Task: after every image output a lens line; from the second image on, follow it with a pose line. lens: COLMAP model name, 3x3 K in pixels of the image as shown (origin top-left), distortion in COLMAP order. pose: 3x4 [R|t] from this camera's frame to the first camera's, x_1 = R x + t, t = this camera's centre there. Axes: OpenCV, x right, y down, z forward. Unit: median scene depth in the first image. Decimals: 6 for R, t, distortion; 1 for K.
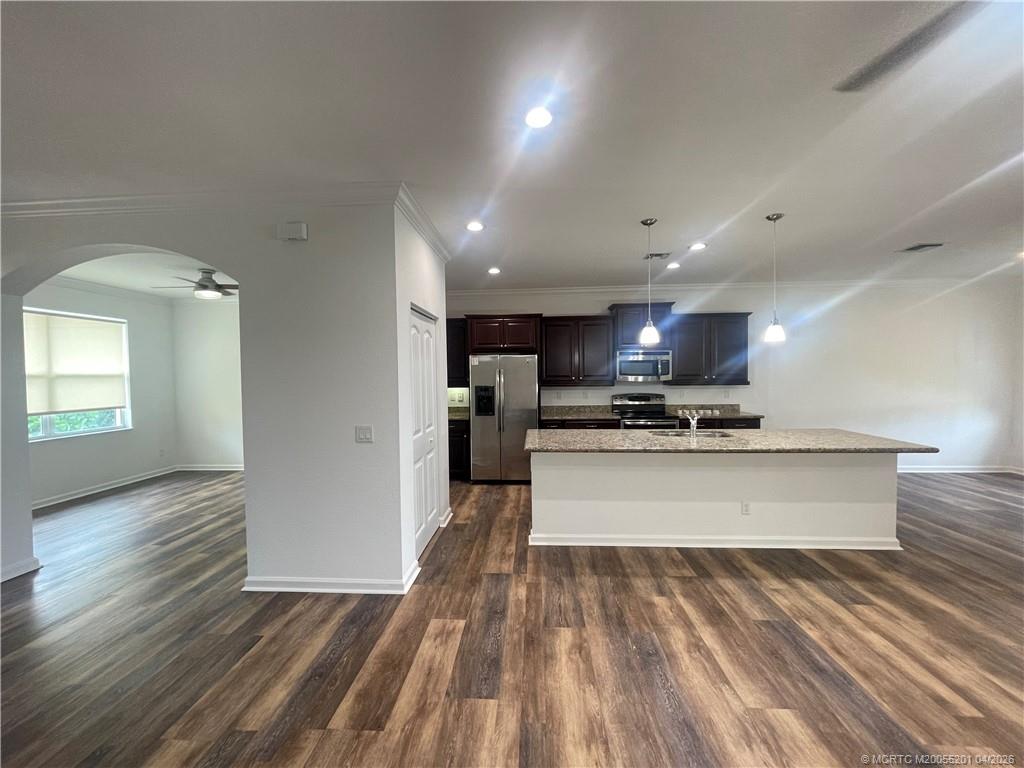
lens RADIAL K [[415.0, 0, 509.7], [0, 415.0, 383.8], [0, 0, 1]] dist [-0.001491, 0.001213]
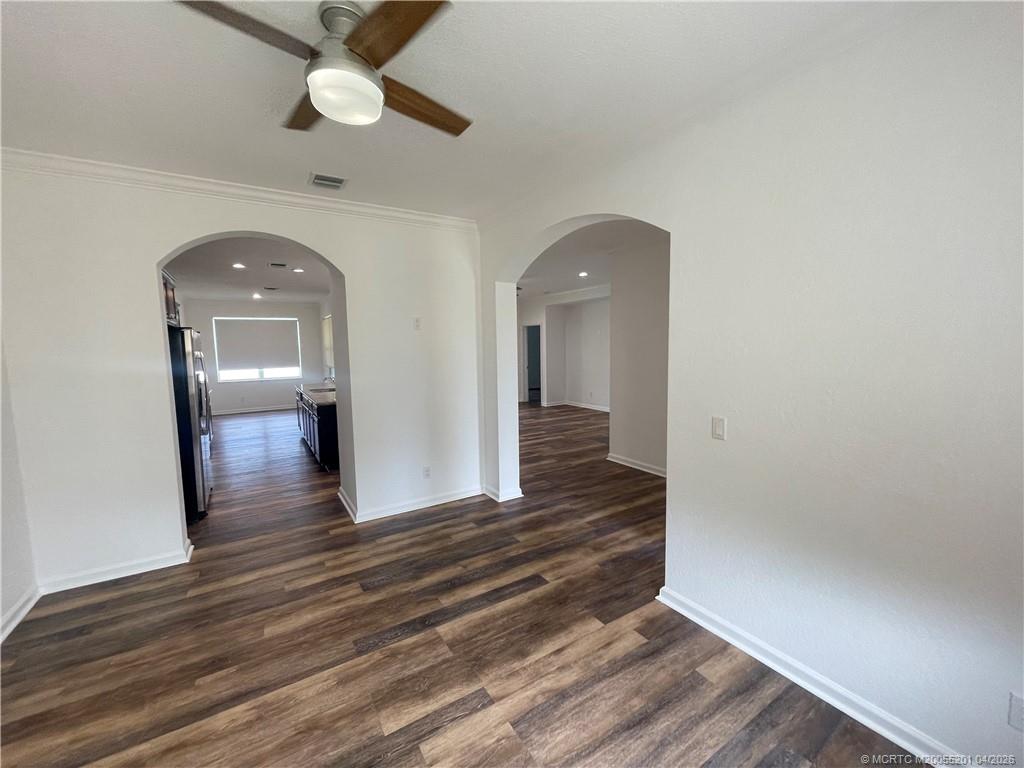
lens RADIAL K [[415.0, 0, 509.7], [0, 415.0, 383.8], [0, 0, 1]] dist [-0.001491, 0.001213]
pose [[-0.582569, -0.049688, 0.811261, -1.404000], [0.047923, 0.994293, 0.095312, -0.029827], [-0.811367, 0.094404, -0.576864, 1.452042]]
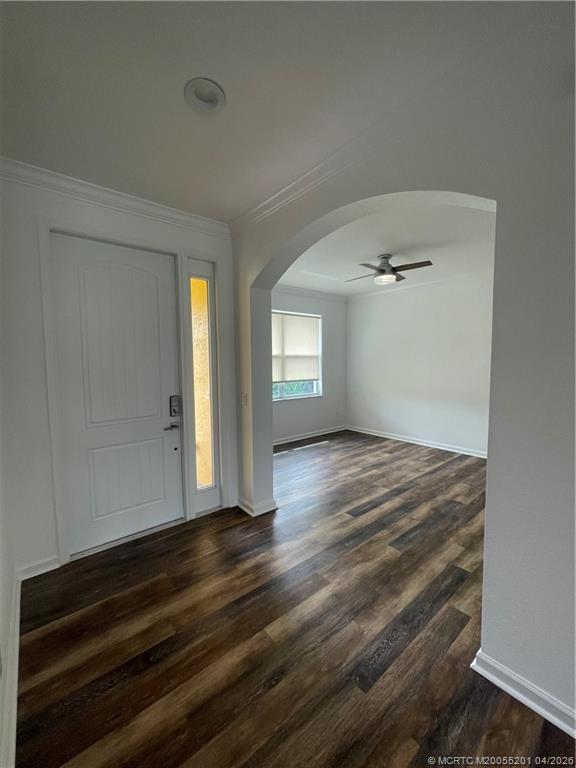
lens RADIAL K [[311.3, 0, 288.8], [0, 311.3, 382.0], [0, 0, 1]] dist [-0.001491, 0.001213]
pose [[0.688630, 0.057337, -0.722842, -0.401422], [-0.017804, 0.997905, 0.062195, 0.002419], [0.724894, -0.029960, 0.688208, 0.349902]]
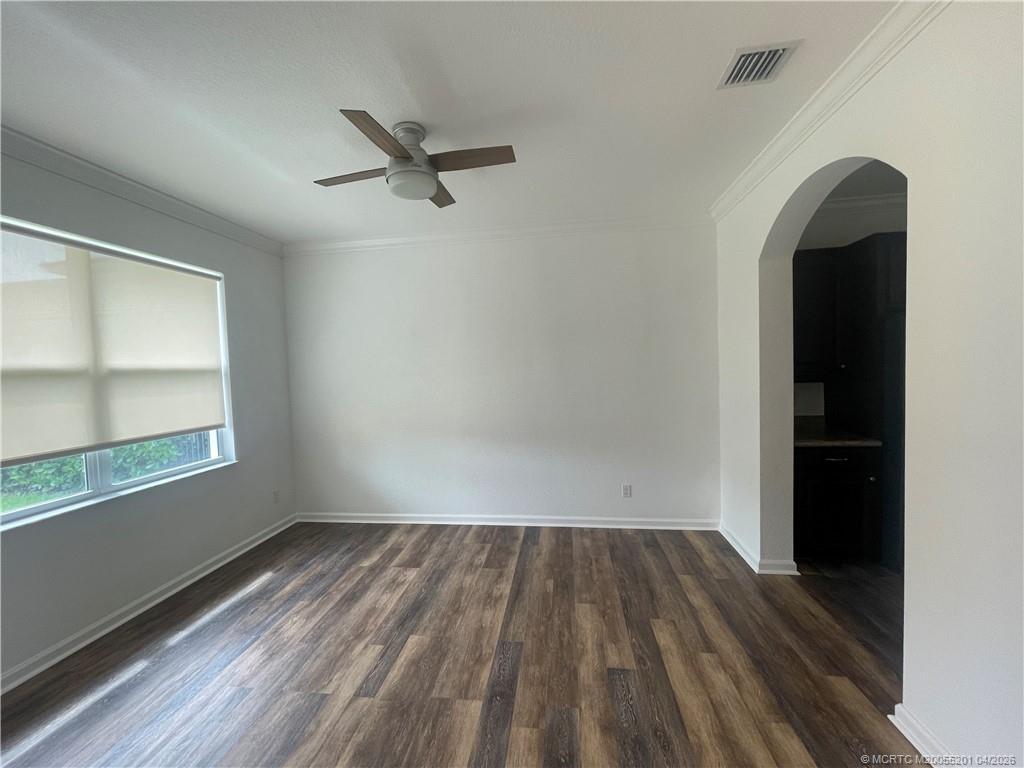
lens RADIAL K [[415.0, 0, 509.7], [0, 415.0, 383.8], [0, 0, 1]] dist [-0.001491, 0.001213]
pose [[0.997208, -0.017306, -0.072641, -0.781154], [0.018426, 0.999721, 0.014782, -0.005186], [0.072365, -0.016079, 0.997249, 0.728357]]
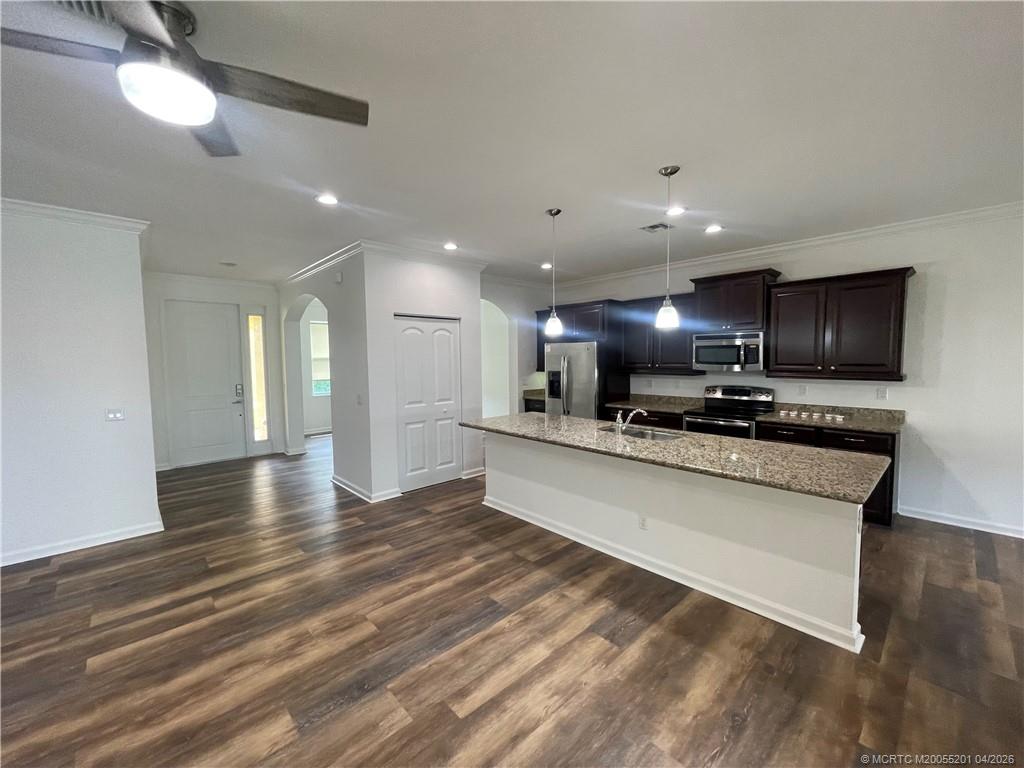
lens RADIAL K [[415.1, 0, 512.0], [0, 415.1, 384.0], [0, 0, 1]] dist [-0.001299, 0.000151]
pose [[0.726167, 0.050426, -0.685666, 0.900032], [-0.016397, 0.998293, 0.056052, -0.030129], [0.687322, -0.029460, 0.725755, 0.182236]]
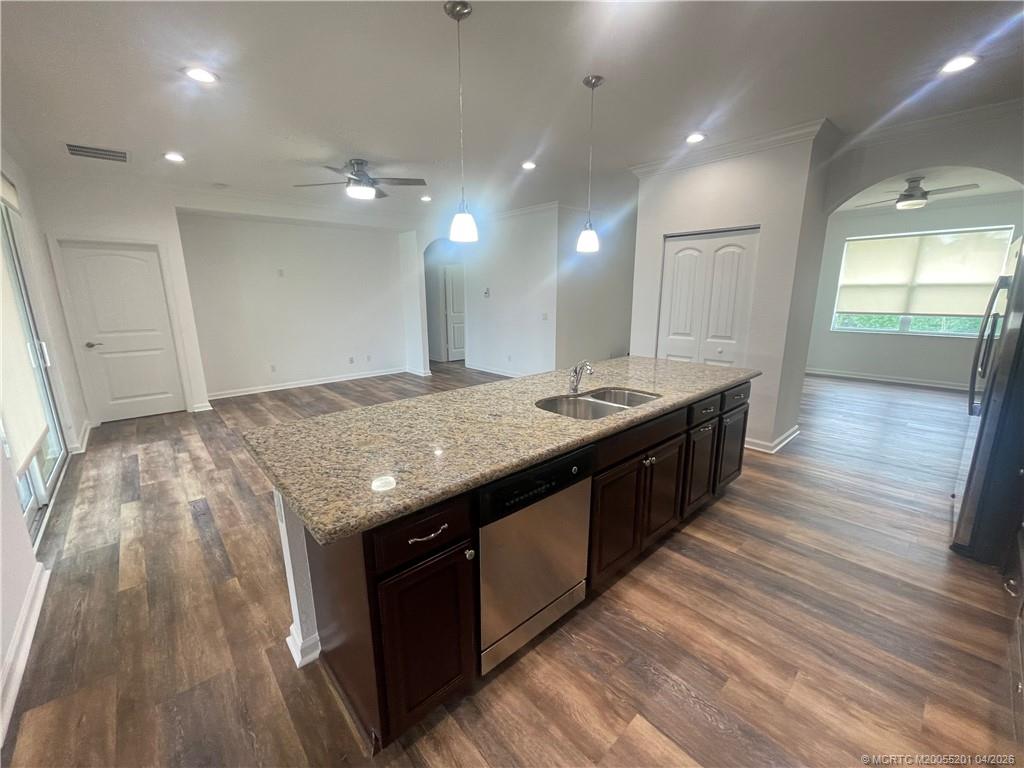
lens RADIAL K [[415.0, 0, 509.7], [0, 415.0, 383.8], [0, 0, 1]] dist [-0.001491, 0.001213]
pose [[-0.699283, 0.172234, -0.693786, 0.976368], [-0.000265, 0.970478, 0.241191, -0.041887], [0.714845, 0.168844, -0.678593, 1.387455]]
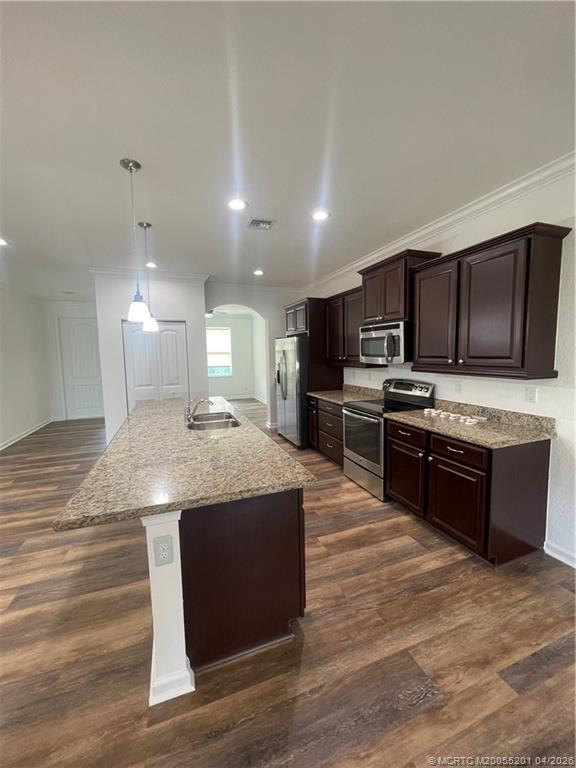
lens RADIAL K [[311.3, 0, 288.8], [0, 311.3, 382.0], [0, 0, 1]] dist [-0.001491, 0.001213]
pose [[0.408514, 0.092070, -0.908096, 1.231576], [-0.009639, 0.995279, 0.096573, -0.041734], [0.912701, -0.030699, 0.407473, 0.931971]]
